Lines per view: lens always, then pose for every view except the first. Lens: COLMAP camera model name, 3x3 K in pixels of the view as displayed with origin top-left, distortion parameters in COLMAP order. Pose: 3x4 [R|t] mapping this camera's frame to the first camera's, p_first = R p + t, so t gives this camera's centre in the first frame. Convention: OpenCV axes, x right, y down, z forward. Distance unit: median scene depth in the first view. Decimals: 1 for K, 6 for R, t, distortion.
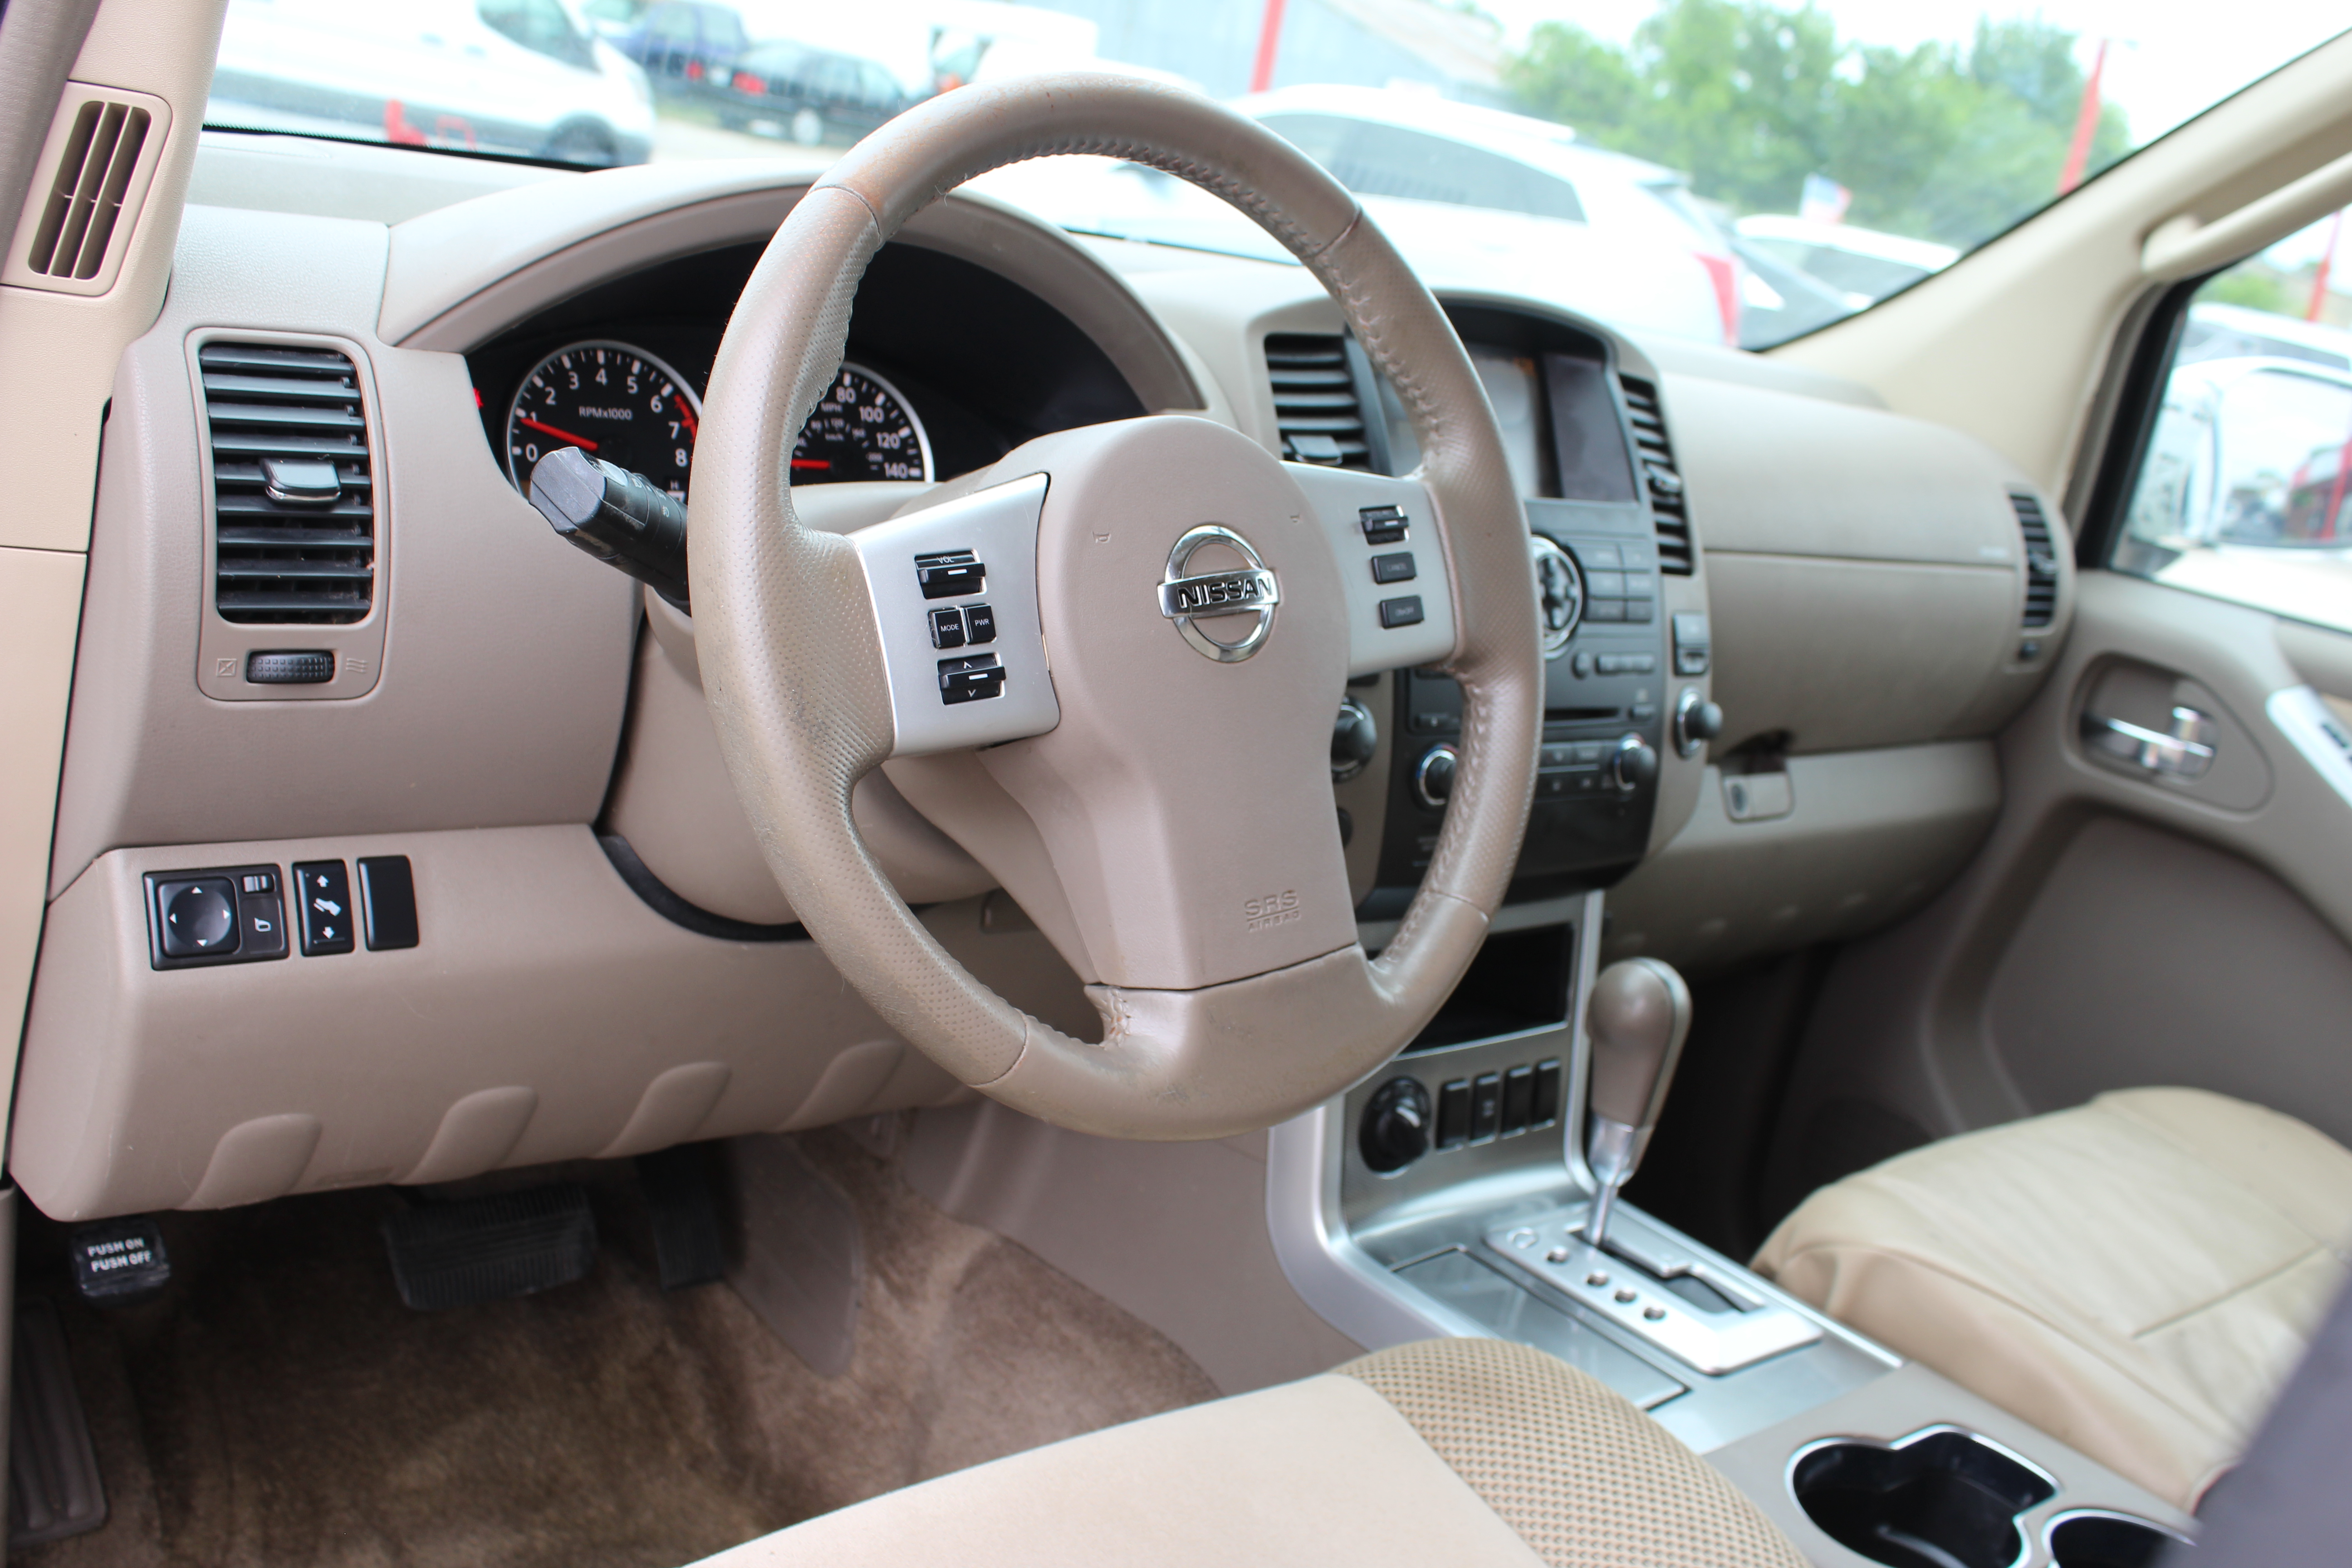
lens RADIAL K [[2255.8, 0, 1176.0], [0, 2255.8, 784.0], [0, 0, 1]] dist [-0.136607, 0.145130]
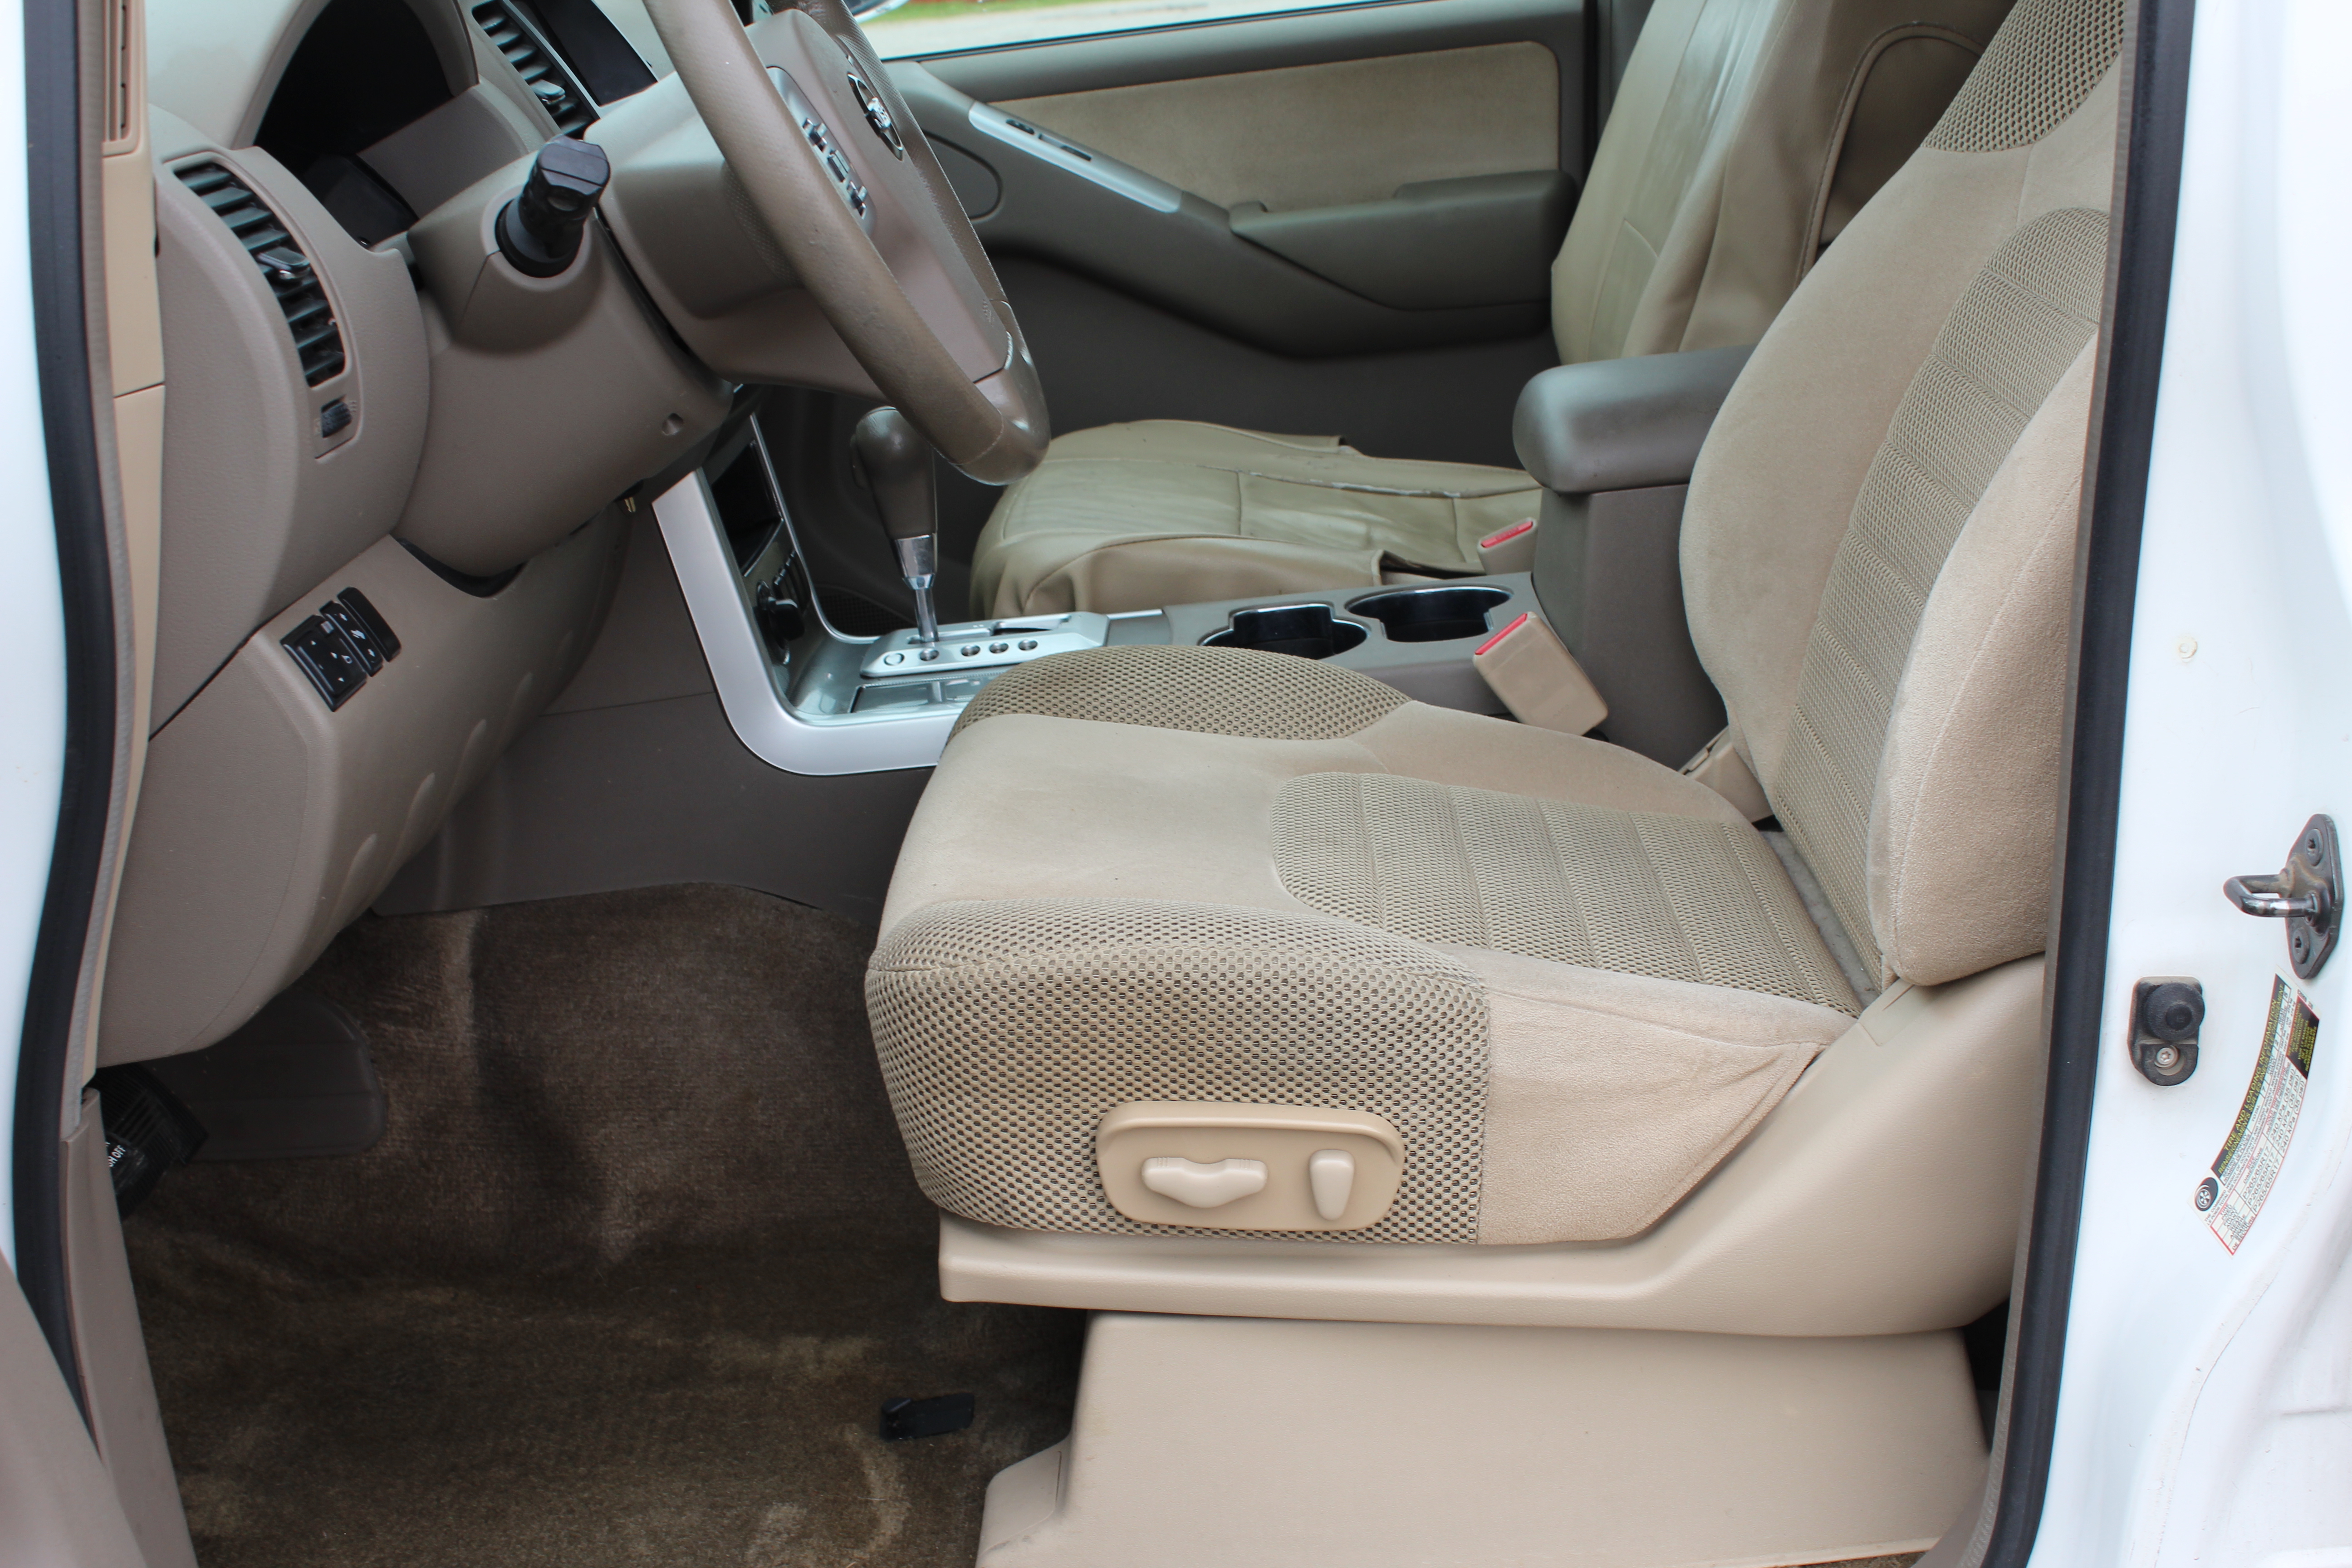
lens RADIAL K [[2915.0, 0, 1174.6], [0, 2915.0, 809.1], [0, 0, 1]] dist [-0.082071, 0.112285]
pose [[0.633645, -0.448944, 0.630034, -0.878090], [0.403768, 0.886590, 0.225677, -0.025799], [-0.659898, 0.111389, 0.743053, -0.309543]]
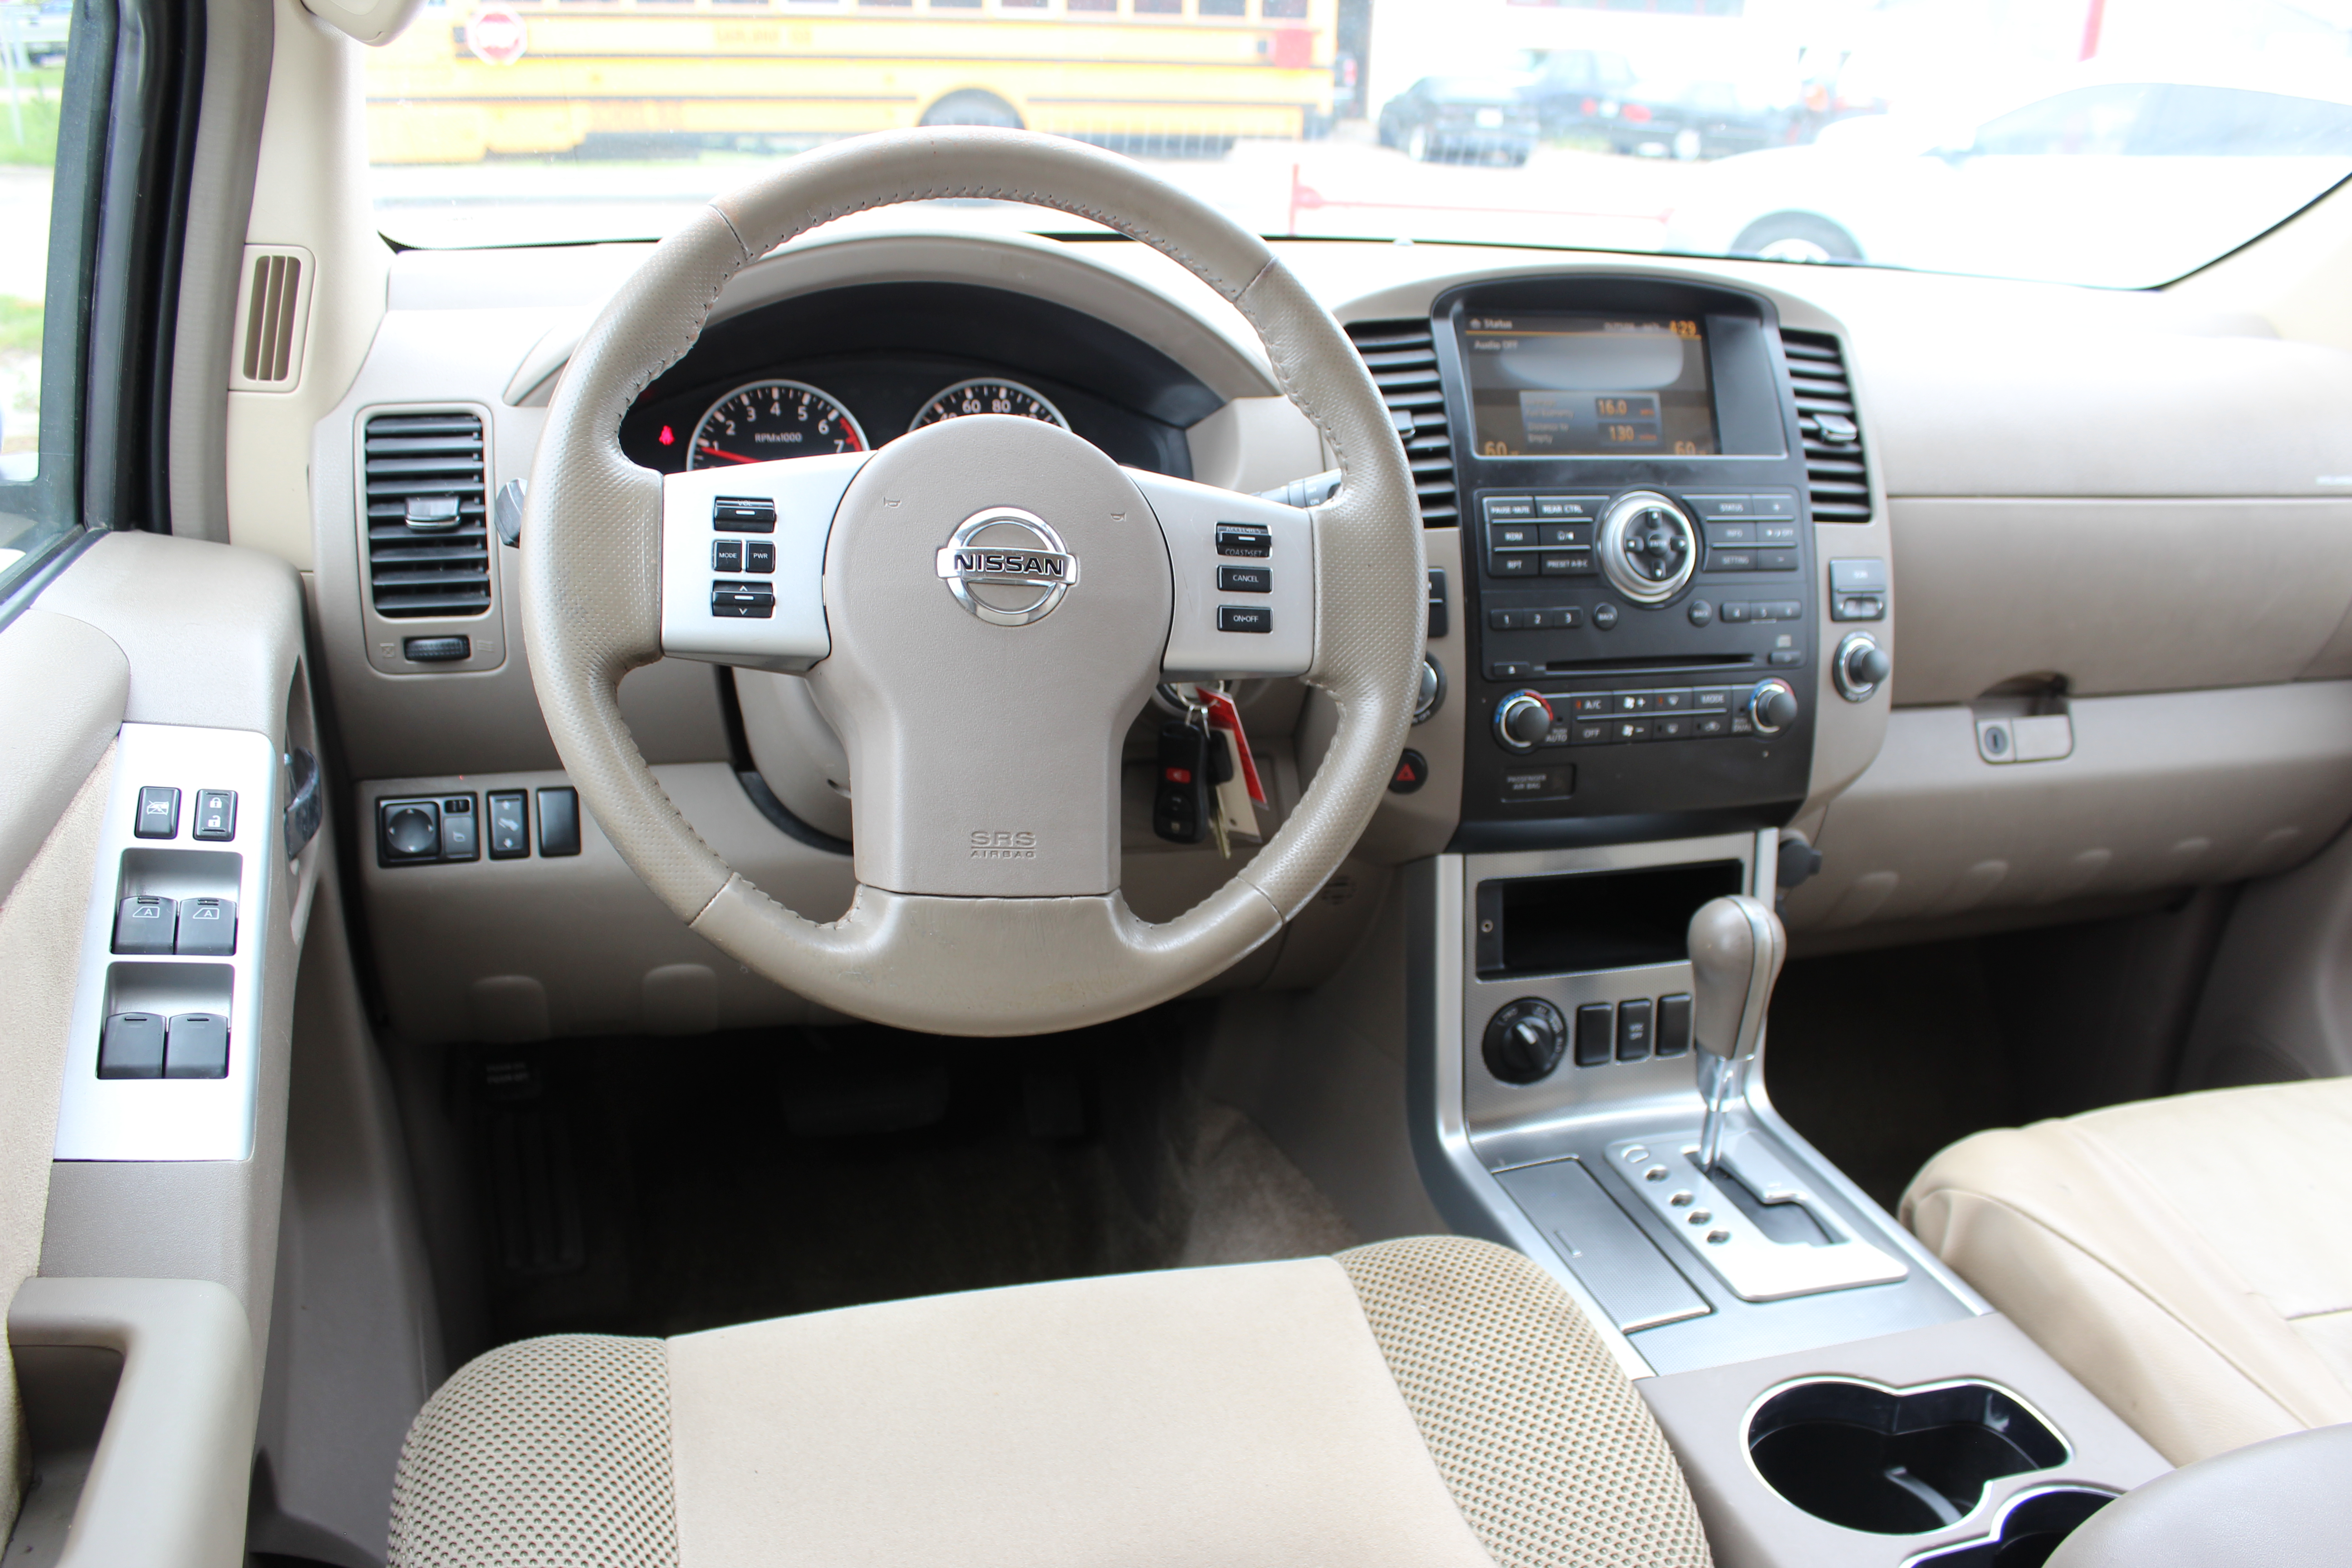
lens RADIAL K [[1954.4, 0, 1176.0], [0, 1954.4, 784.0], [0, 0, 1]] dist [-0.171486, 0.156574]
pose [[0.903539, 0.009678, -0.428398, 0.387794], [0.004109, 0.999503, 0.031247, -0.002979], [0.428487, -0.029993, 0.903050, 0.093642]]
